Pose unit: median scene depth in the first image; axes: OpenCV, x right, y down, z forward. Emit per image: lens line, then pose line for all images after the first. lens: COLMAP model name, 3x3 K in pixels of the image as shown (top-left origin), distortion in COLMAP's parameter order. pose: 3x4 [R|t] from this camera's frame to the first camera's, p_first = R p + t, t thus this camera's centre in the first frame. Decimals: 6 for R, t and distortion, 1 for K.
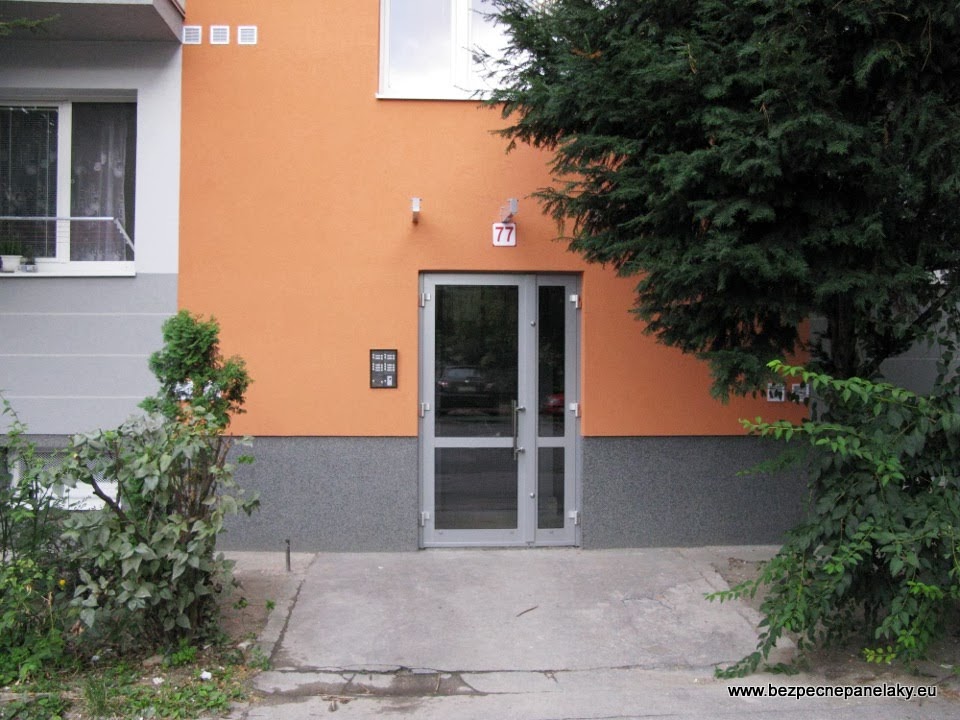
lens RADIAL K [[927.3, 0, 477.8], [0, 927.3, 360.3], [0, 0, 1]] dist [-0.129739, -0.005750]
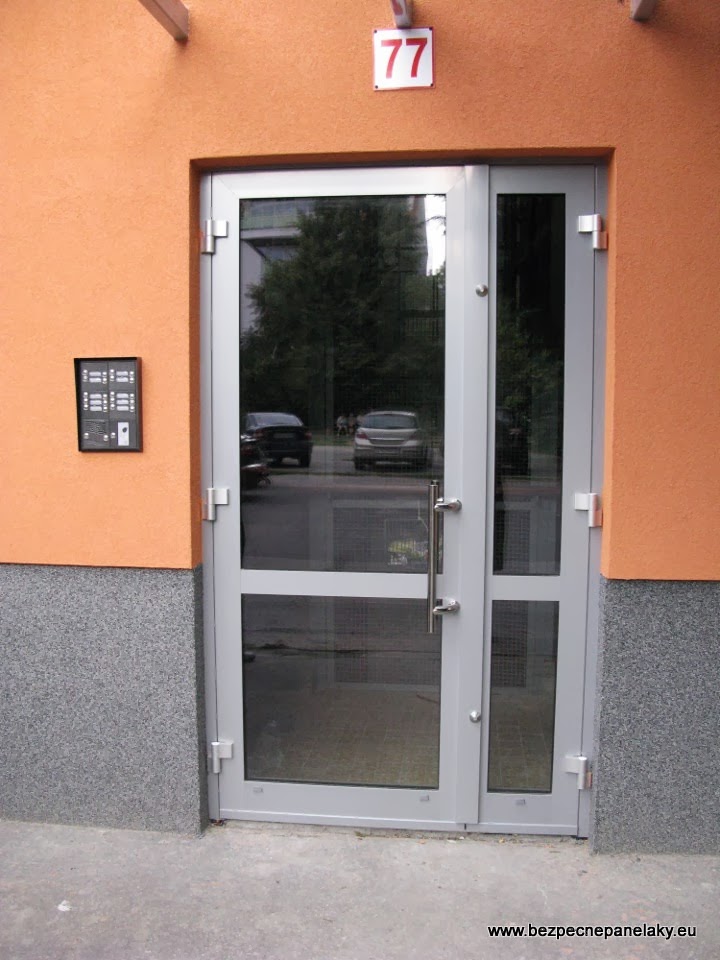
lens RADIAL K [[927.3, 0, 360.1], [0, 927.3, 493.2], [0, 0, 1]] dist [-0.129739, -0.005750]
pose [[0.984829, 0.014772, -0.172899, 0.078114], [0.001793, 0.995451, 0.095259, 0.009361], [0.173519, -0.094124, 0.980322, 0.606004]]
